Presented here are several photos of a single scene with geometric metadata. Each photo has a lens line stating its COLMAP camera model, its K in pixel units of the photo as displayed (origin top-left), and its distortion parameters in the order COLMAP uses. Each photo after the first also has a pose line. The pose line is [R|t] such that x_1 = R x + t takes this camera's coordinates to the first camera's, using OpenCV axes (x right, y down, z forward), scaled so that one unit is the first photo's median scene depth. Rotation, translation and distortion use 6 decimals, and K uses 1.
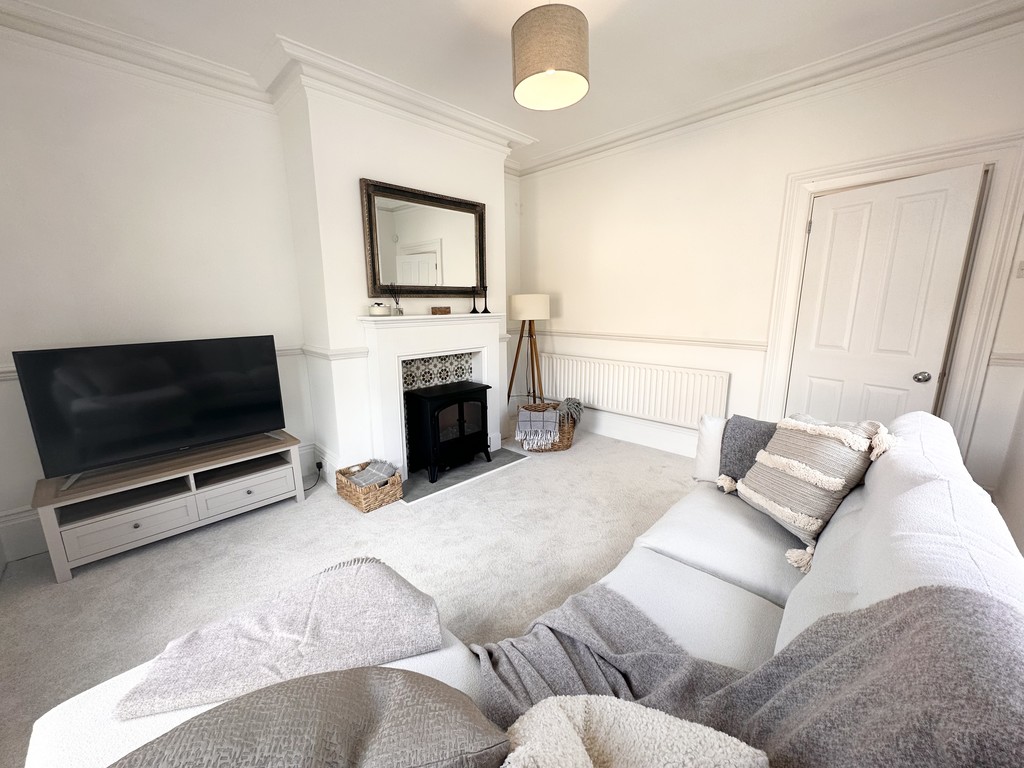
lens RADIAL K [[405.7, 0, 512.0], [0, 405.7, 384.0], [0, 0, 1]] dist [-0.000103, -0.000270]
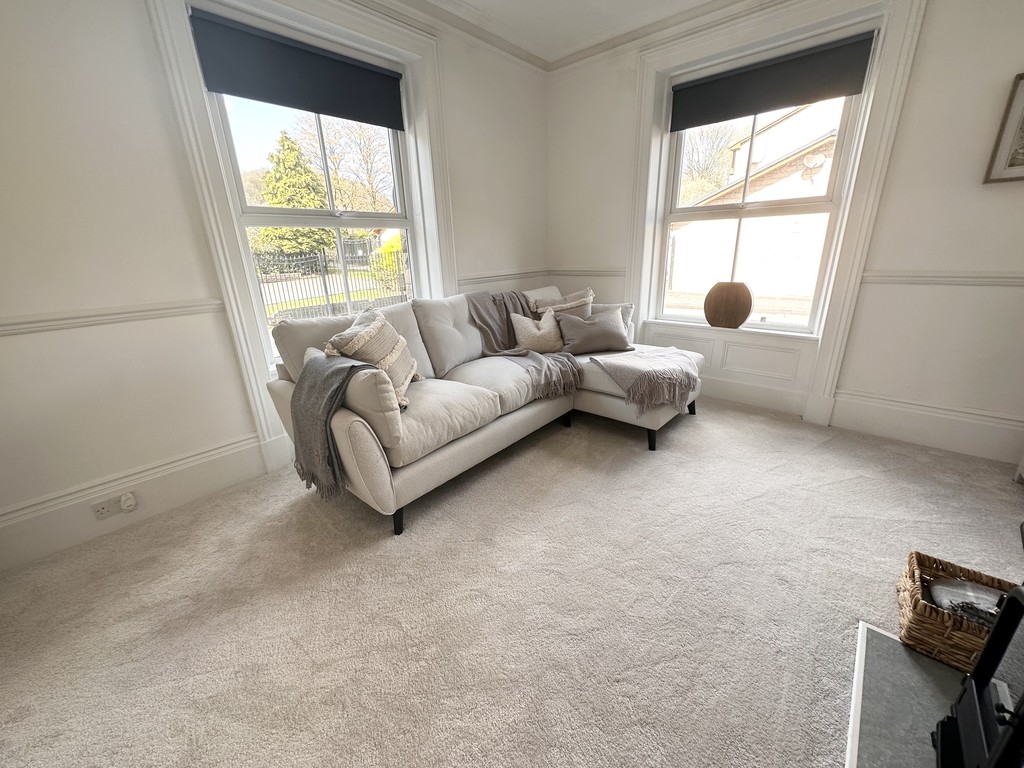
lens RADIAL K [[405.7, 0, 512.0], [0, 405.7, 384.0], [0, 0, 1]] dist [-0.000103, -0.000270]
pose [[-0.996958, 0.055468, -0.054750, 0.153060], [0.020424, 0.863876, 0.503291, -0.190585], [0.075213, 0.500642, -0.862381, 1.121389]]
